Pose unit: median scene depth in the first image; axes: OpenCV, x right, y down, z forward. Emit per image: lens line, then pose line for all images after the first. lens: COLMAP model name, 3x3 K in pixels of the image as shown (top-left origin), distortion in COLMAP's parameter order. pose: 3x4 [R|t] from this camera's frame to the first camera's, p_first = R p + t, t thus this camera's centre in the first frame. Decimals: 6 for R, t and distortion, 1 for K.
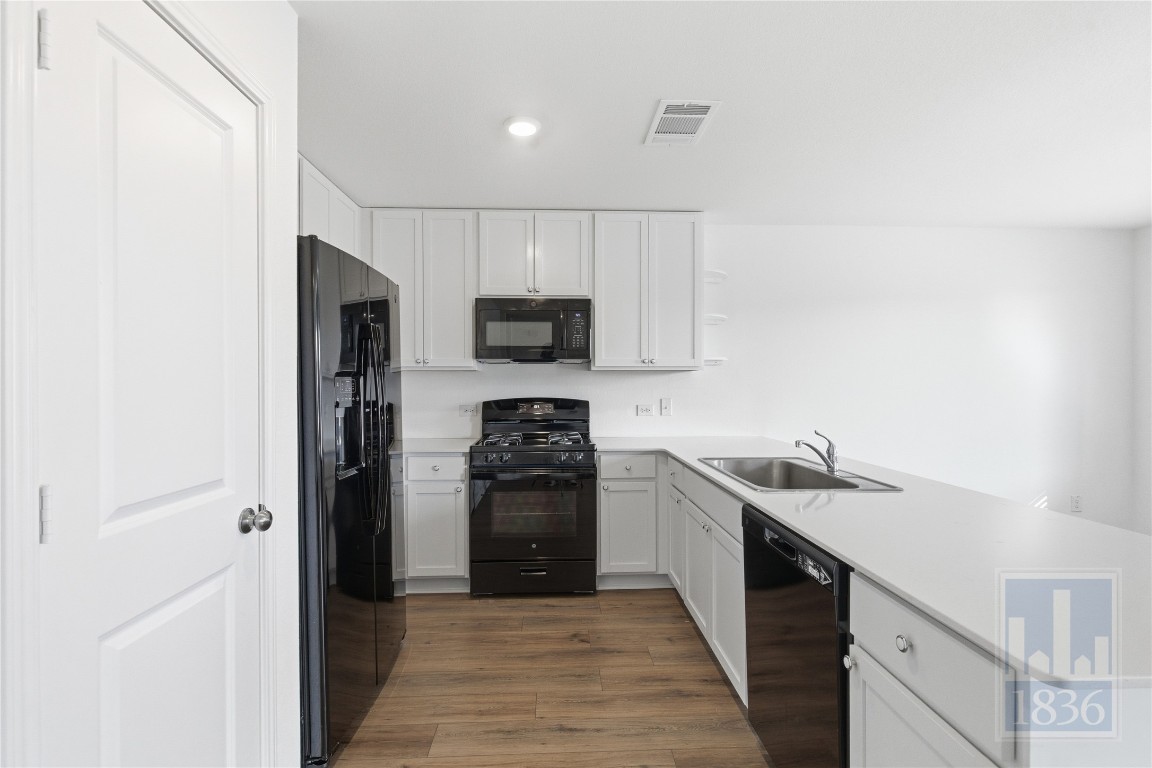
lens RADIAL K [[528.0, 0, 576.0], [0, 528.0, 384.0], [0, 0, 1]] dist [0.000206, 0.000168]
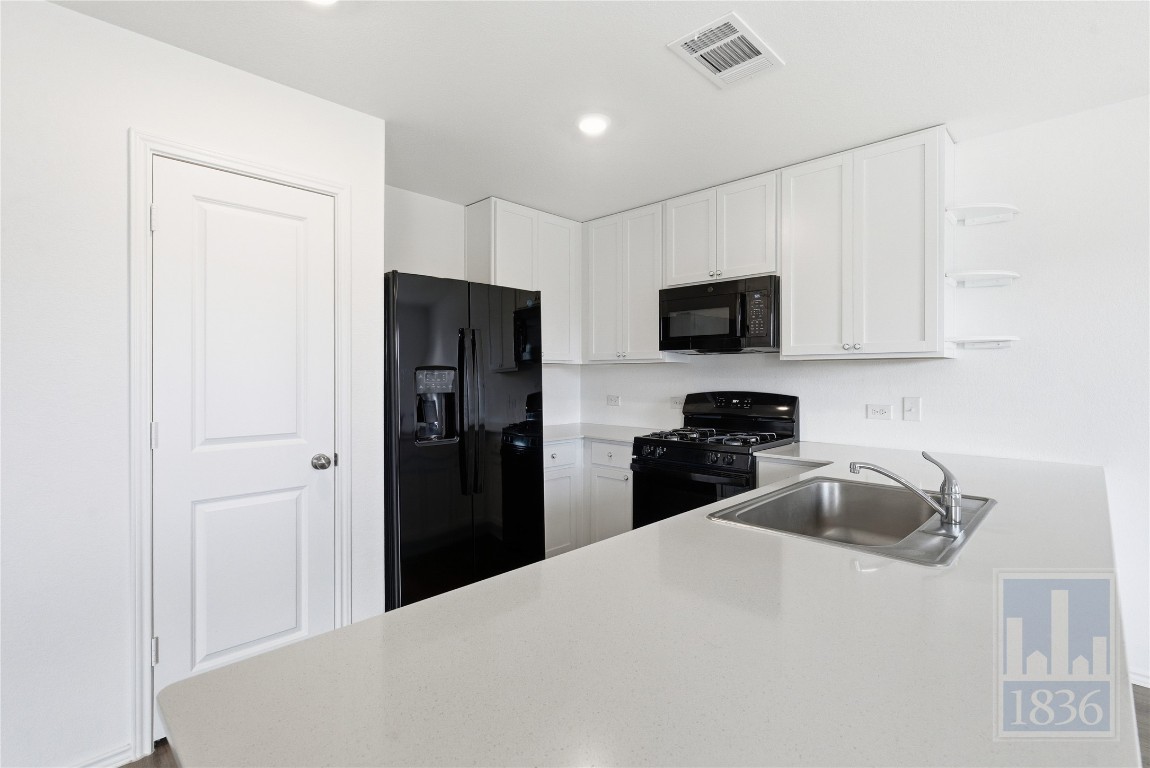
lens RADIAL K [[533.2, 0, 566.9], [0, 533.2, 378.3], [0, 0, 1]] dist [-0.000937, -0.000032]
pose [[0.683172, 0.005160, -0.730239, 0.420007], [-0.001534, 0.999983, 0.005631, -0.001323], [0.730256, -0.002727, 0.683168, 0.178493]]
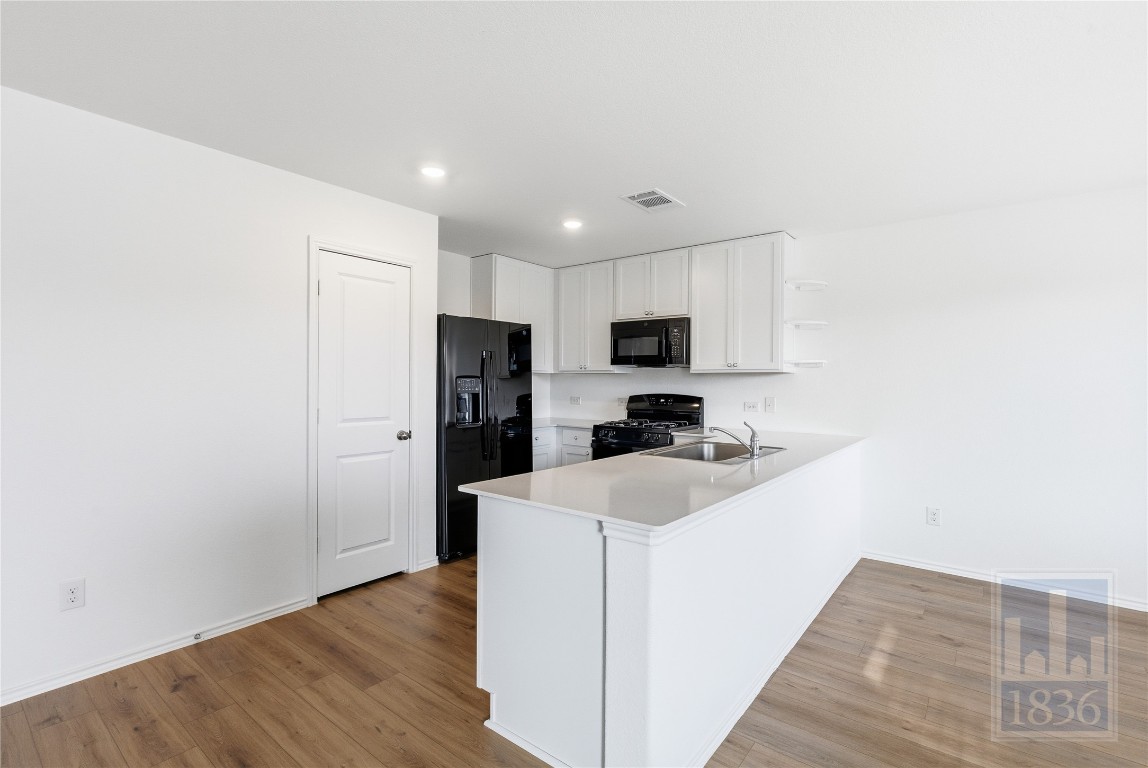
lens RADIAL K [[532.2, 0, 565.9], [0, 532.2, 378.3], [0, 0, 1]] dist [-0.000937, -0.000032]
pose [[0.753814, 0.004187, -0.657075, 0.651216], [-0.009429, 0.999946, -0.004445, -0.004336], [0.657020, 0.009546, 0.753812, -0.160218]]
